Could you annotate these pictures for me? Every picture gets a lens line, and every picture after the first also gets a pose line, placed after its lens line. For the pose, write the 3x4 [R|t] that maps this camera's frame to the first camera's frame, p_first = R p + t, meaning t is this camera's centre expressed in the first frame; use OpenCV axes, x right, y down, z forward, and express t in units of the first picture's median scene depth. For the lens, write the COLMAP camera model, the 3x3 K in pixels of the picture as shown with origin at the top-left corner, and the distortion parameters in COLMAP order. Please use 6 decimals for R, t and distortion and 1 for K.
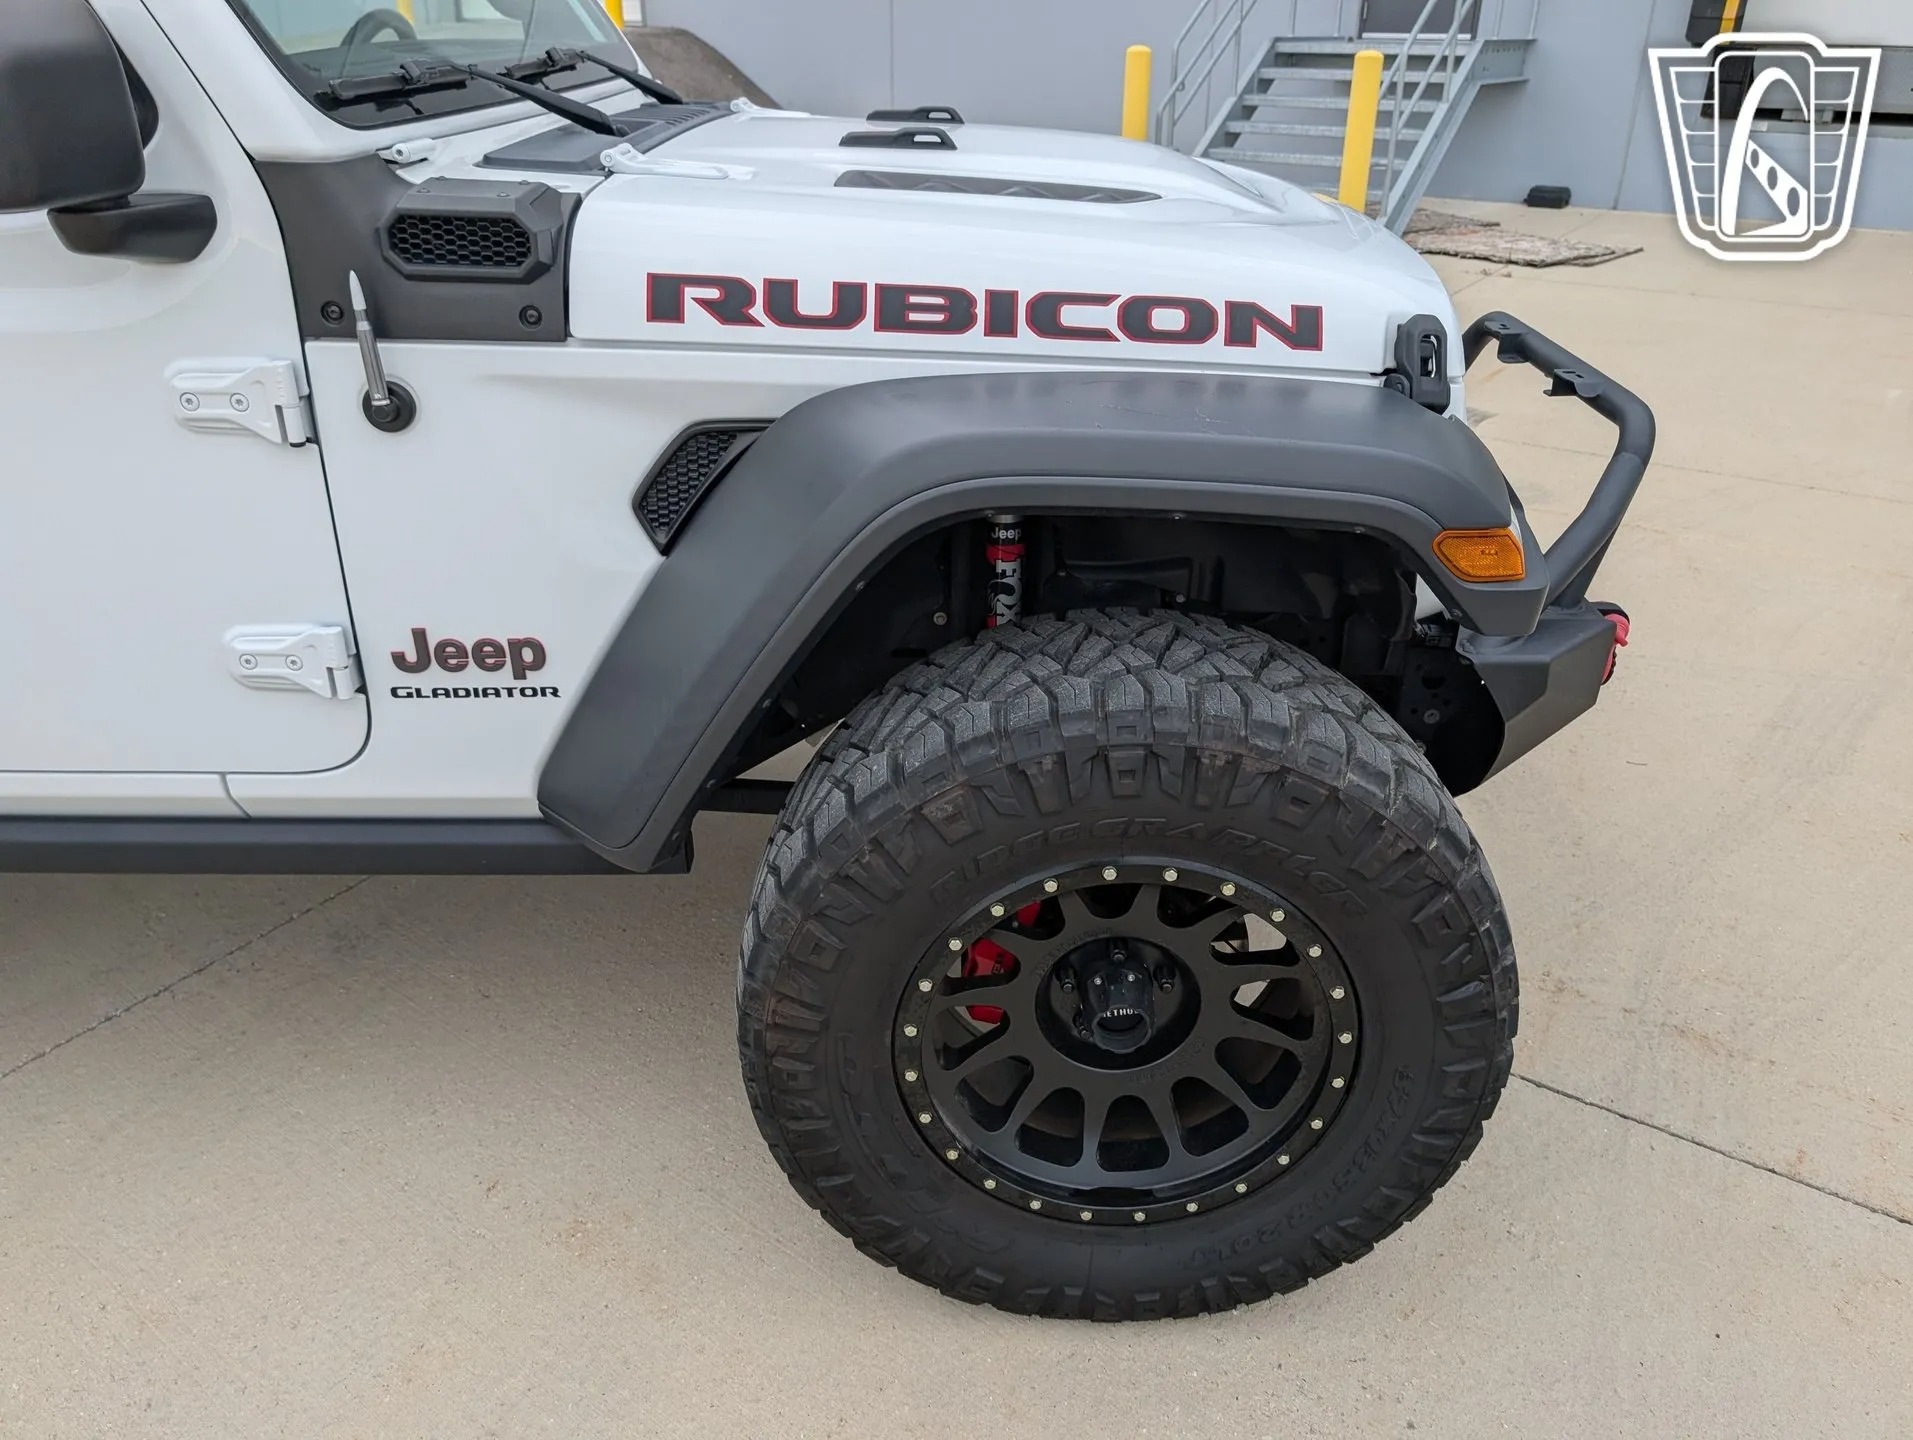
lens RADIAL K [[1401.8, 0, 947.6], [0, 1401.8, 714.4], [0, 0, 1]] dist [-0.002953, 0.004695]
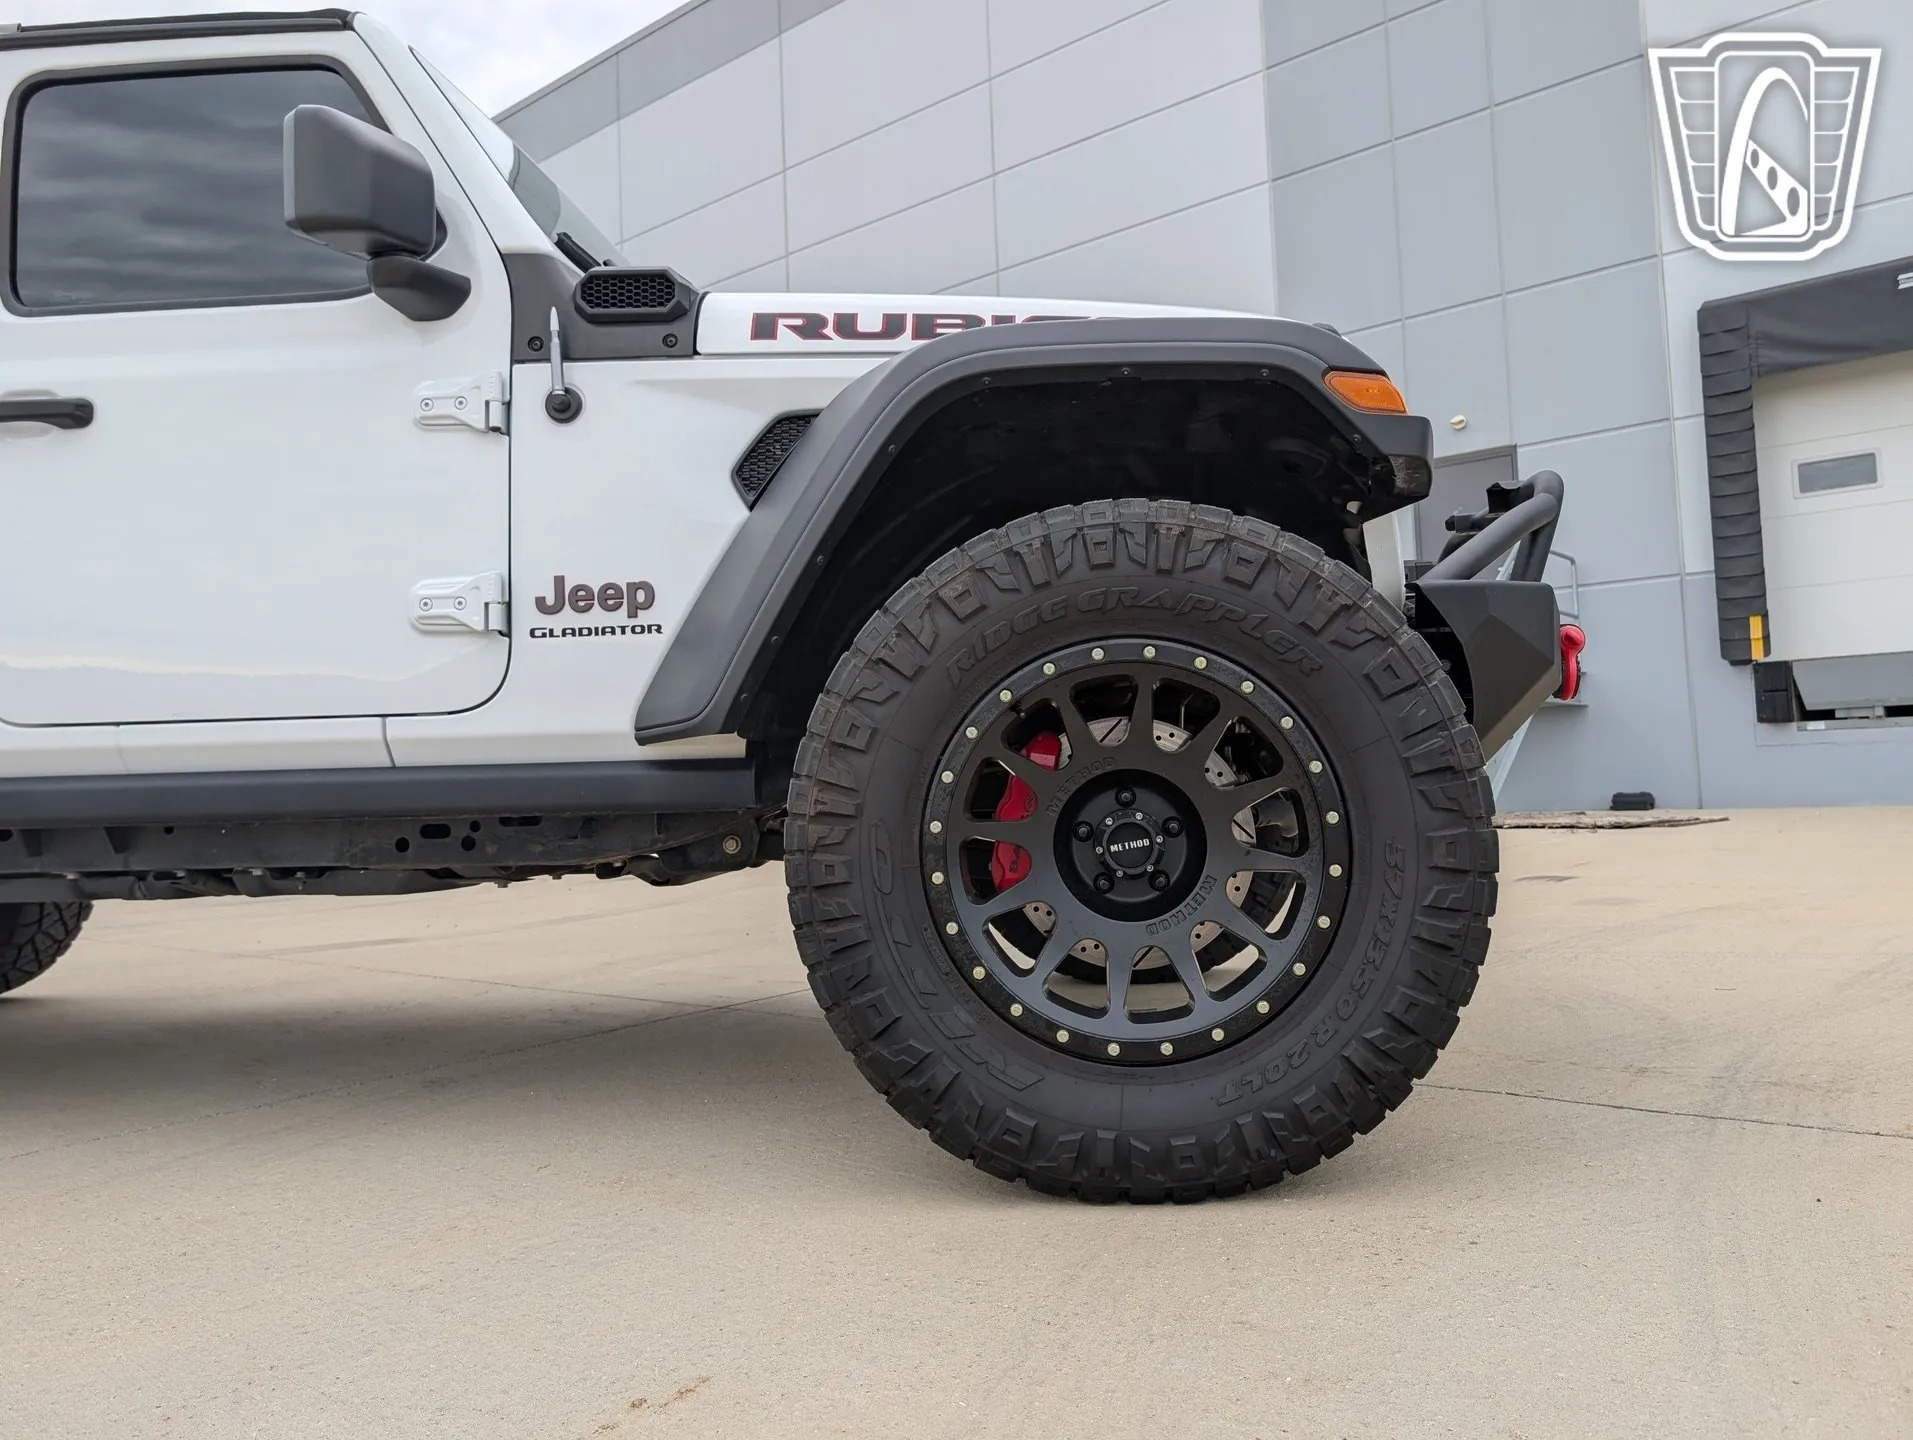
lens RADIAL K [[1398.3, 0, 960.5], [0, 1398.3, 685.9], [0, 0, 1]] dist [0.007018, -0.002408]
pose [[0.995659, -0.045828, -0.081016, 0.089696], [-0.001674, 0.861441, -0.507854, 0.703408], [0.093065, 0.505785, 0.857625, -0.011575]]
